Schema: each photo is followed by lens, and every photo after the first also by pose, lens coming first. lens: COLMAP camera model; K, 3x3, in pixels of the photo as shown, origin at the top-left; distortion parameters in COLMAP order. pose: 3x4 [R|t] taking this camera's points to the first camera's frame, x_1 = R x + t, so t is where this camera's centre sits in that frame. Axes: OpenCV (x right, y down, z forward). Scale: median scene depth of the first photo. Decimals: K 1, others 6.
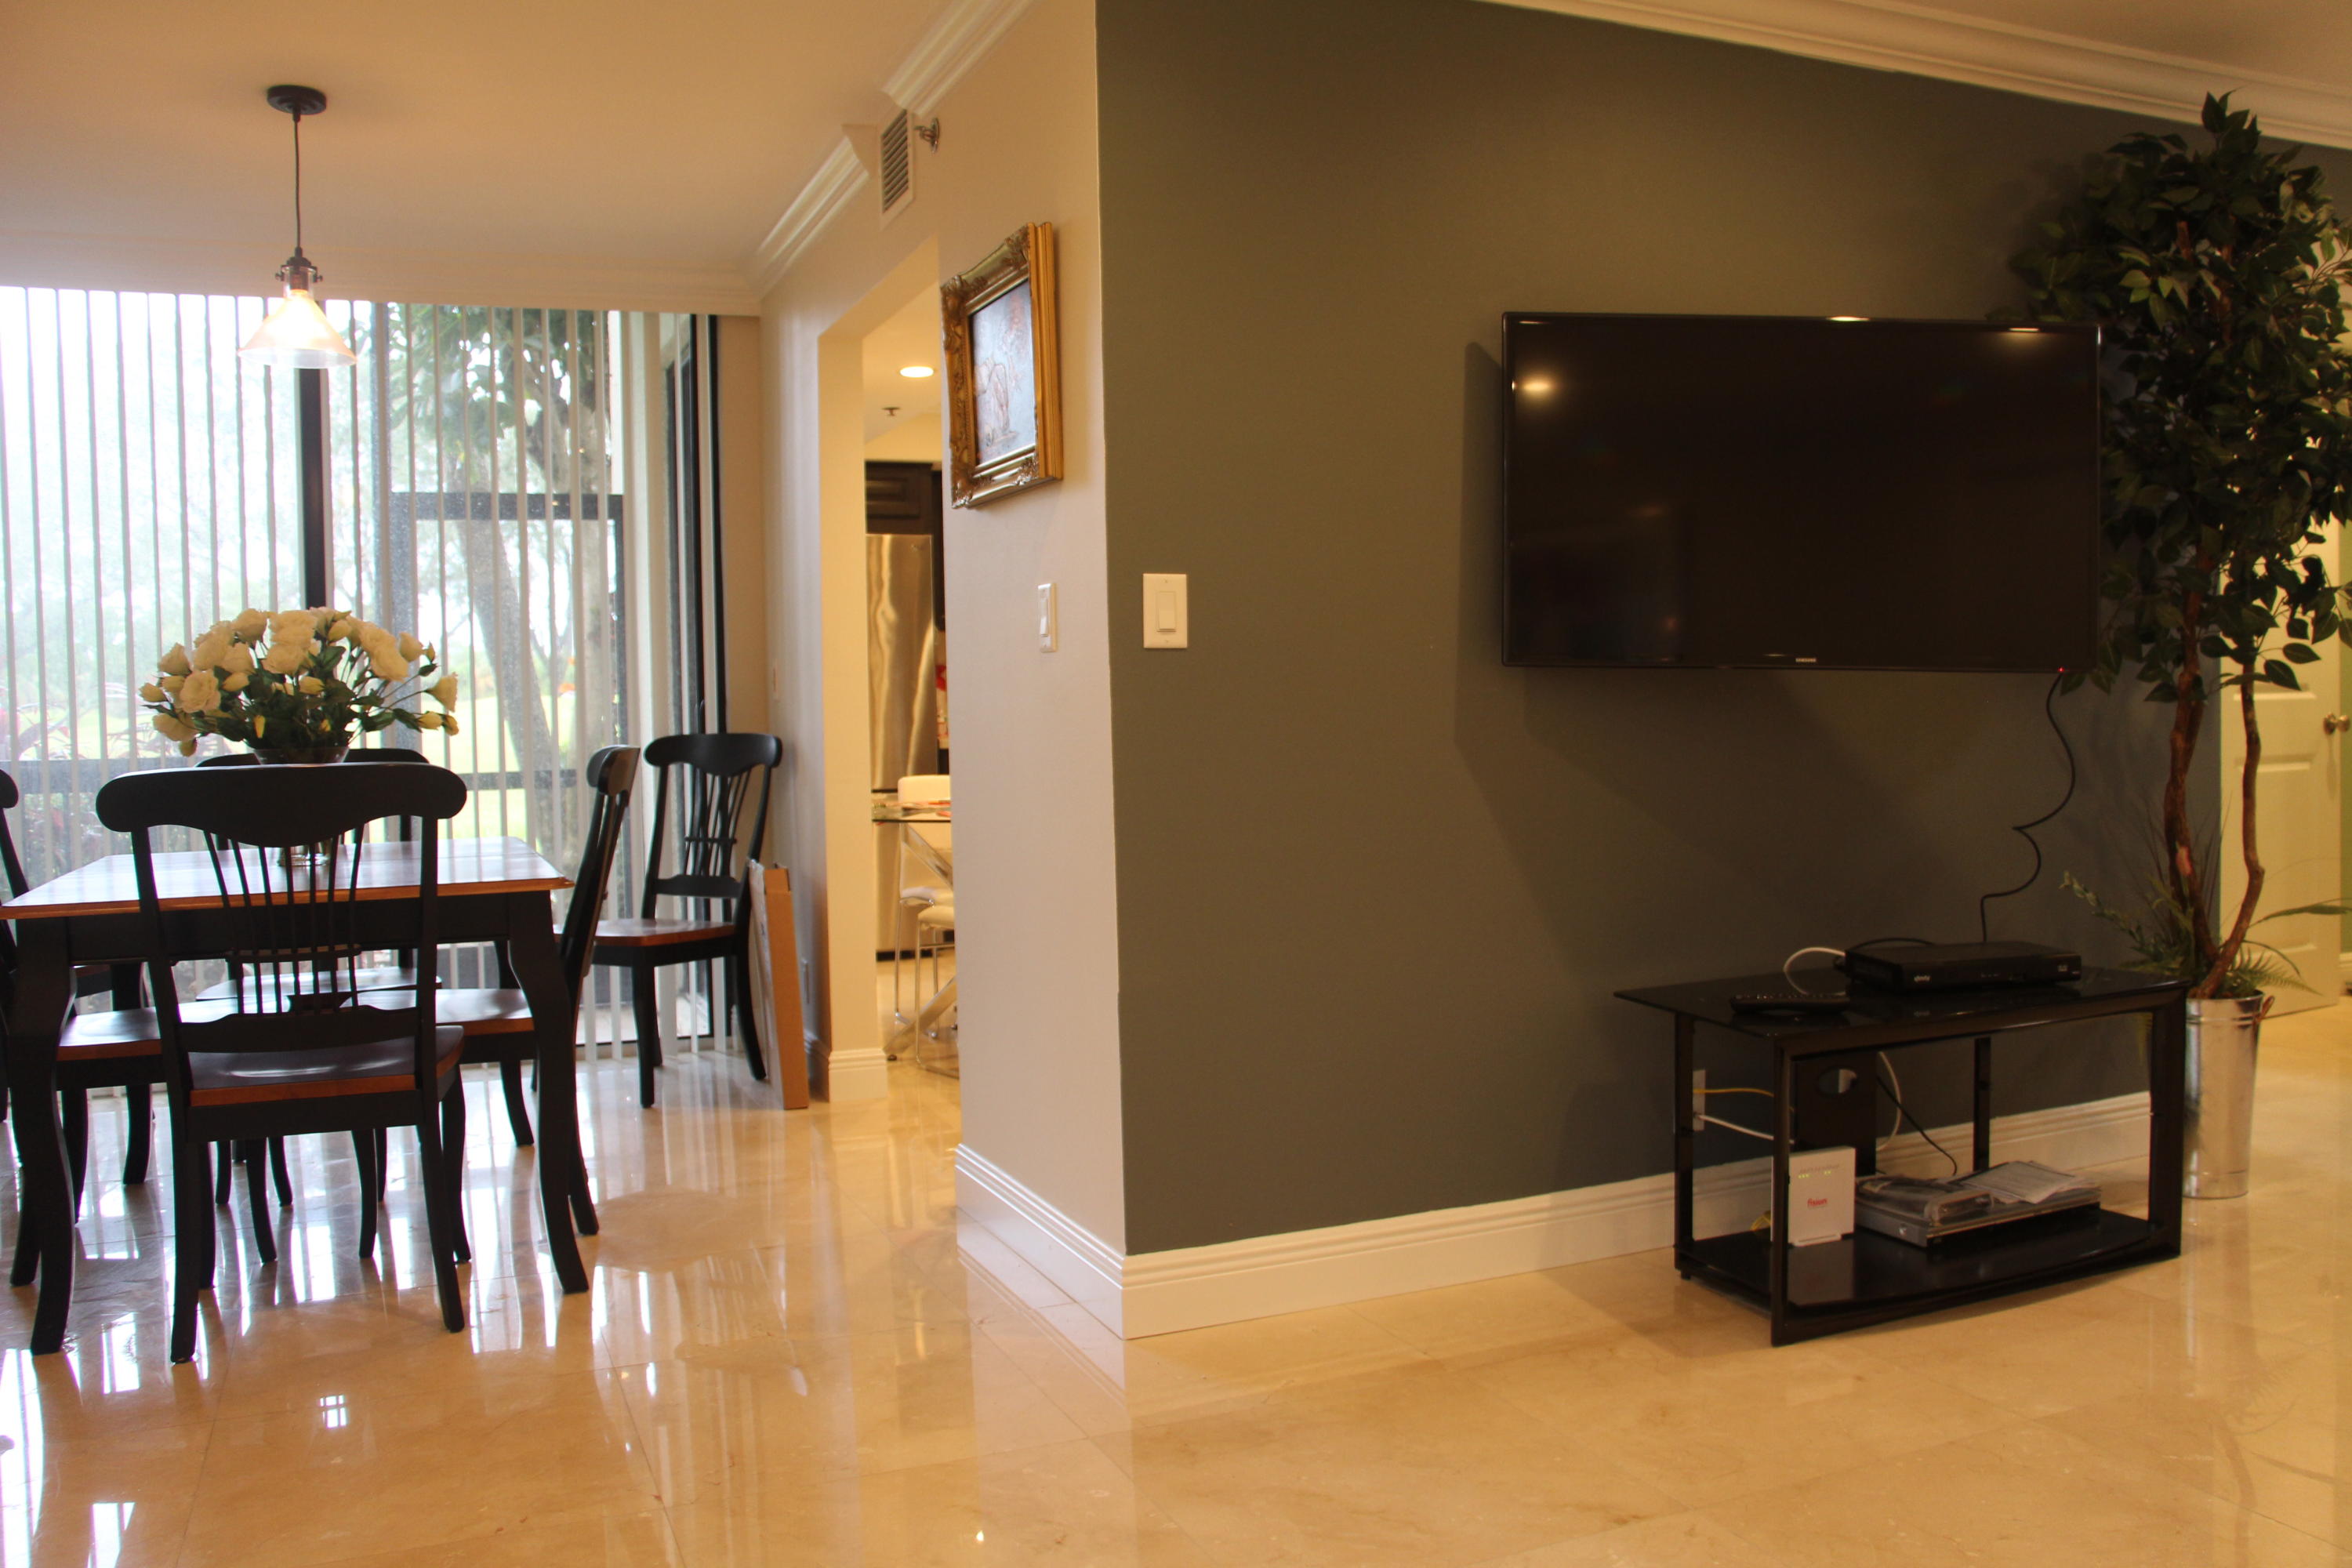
lens RADIAL K [[1932.2, 0, 1176.0], [0, 1932.2, 784.0], [0, 0, 1]] dist [-0.189200, 0.176385]
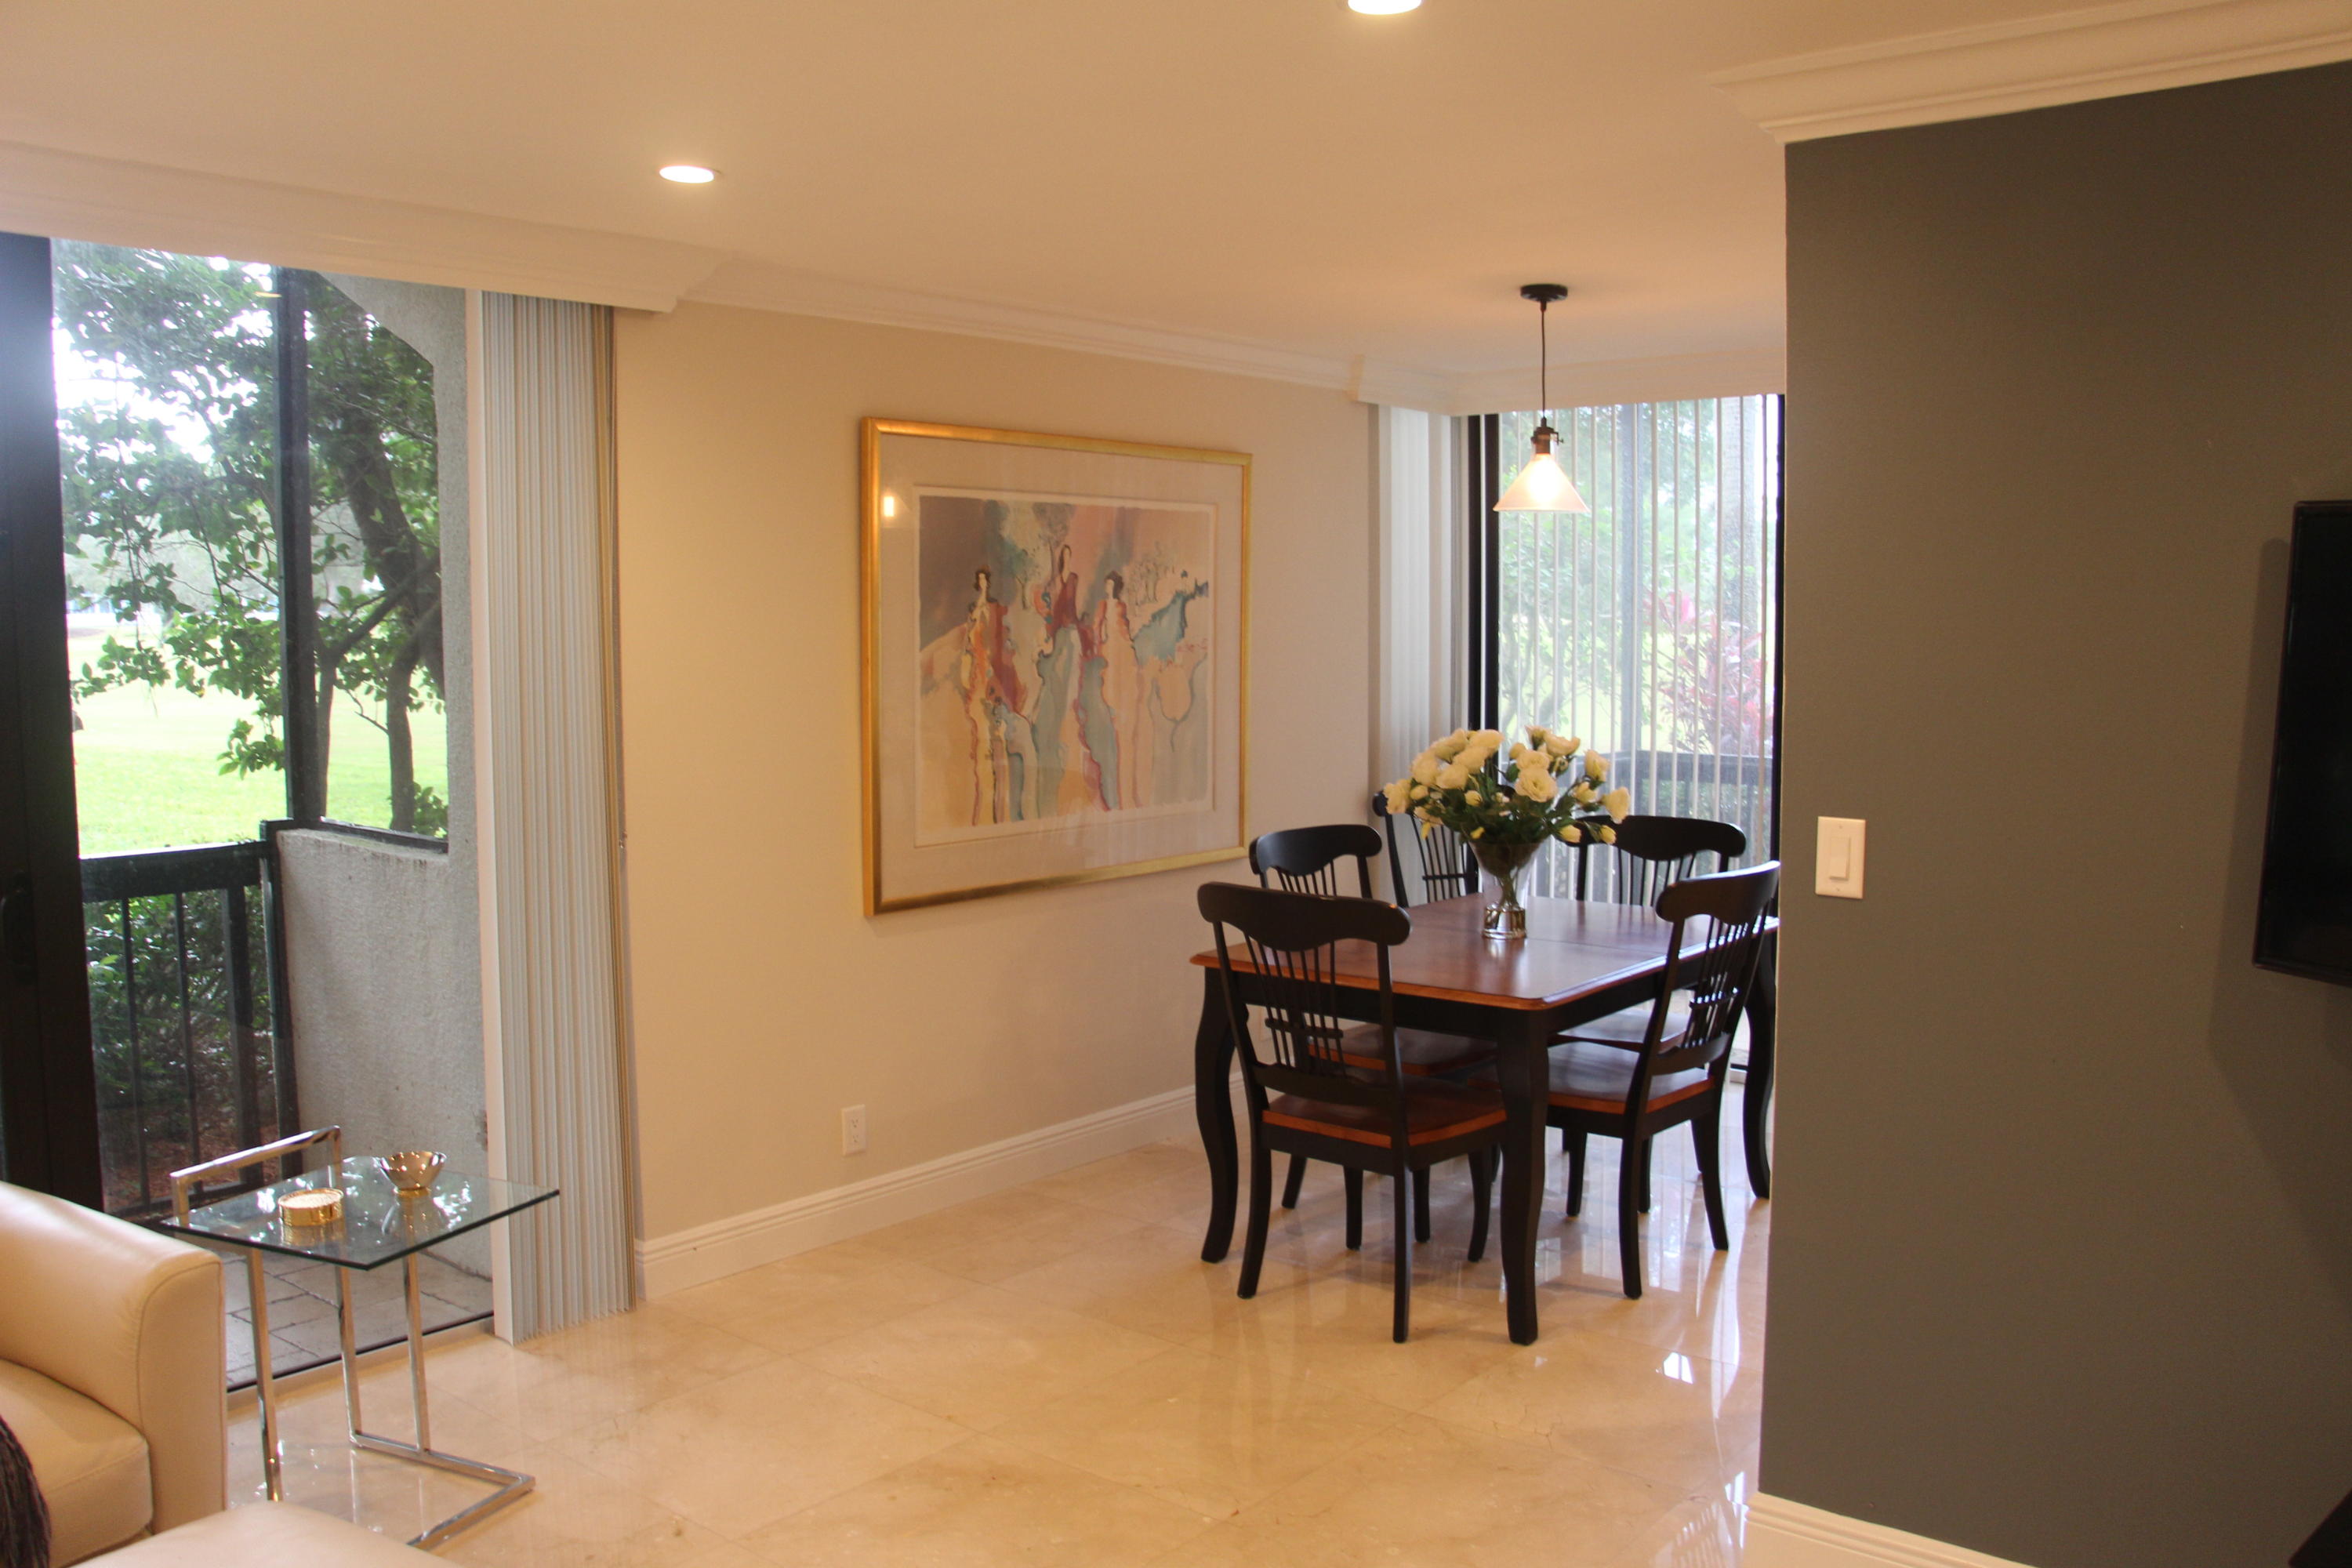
lens RADIAL K [[1932.2, 0, 1176.0], [0, 1932.2, 784.0], [0, 0, 1]] dist [-0.189200, 0.176385]
pose [[0.454564, 0.097502, -0.885361, 0.513168], [-0.041280, 0.995229, 0.088407, -0.150117], [0.889757, -0.003639, 0.456420, 0.225812]]
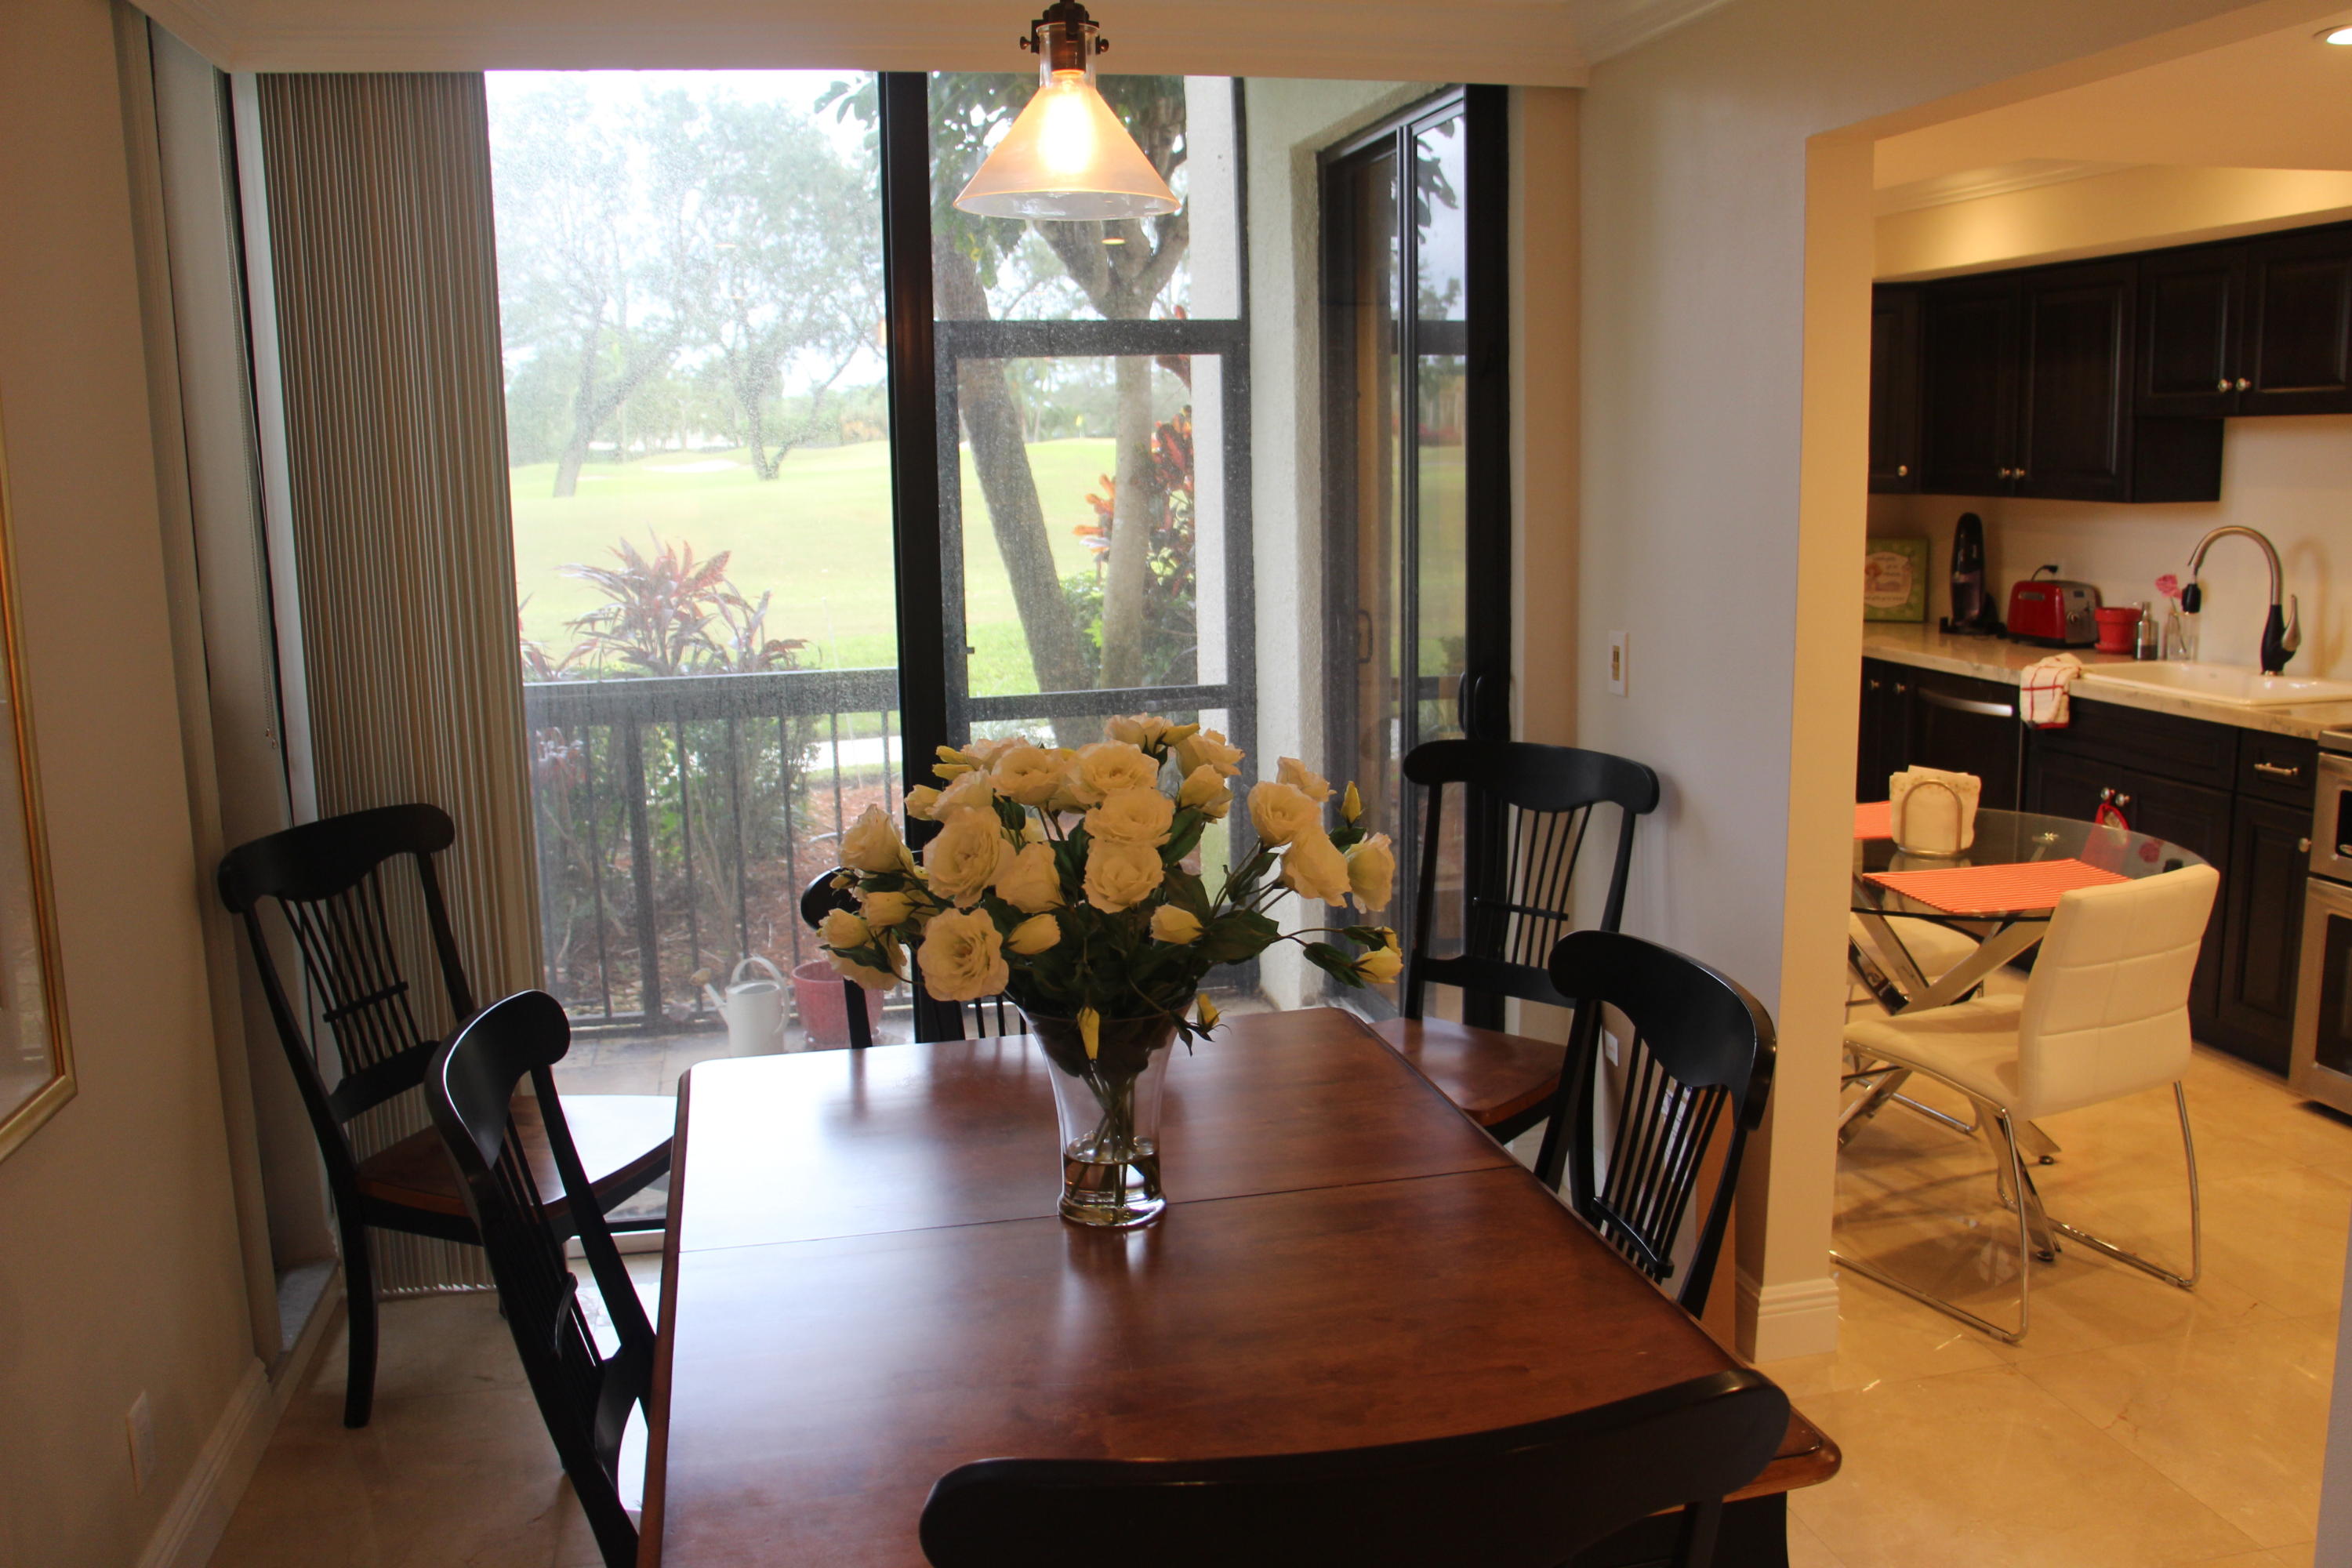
lens RADIAL K [[1932.2, 0, 1176.0], [0, 1932.2, 784.0], [0, 0, 1]] dist [-0.189200, 0.176385]
pose [[0.983705, 0.032104, -0.176900, -0.339341], [-0.008263, 0.990961, 0.133893, -0.140153], [0.179599, -0.130249, 0.975079, 0.470708]]
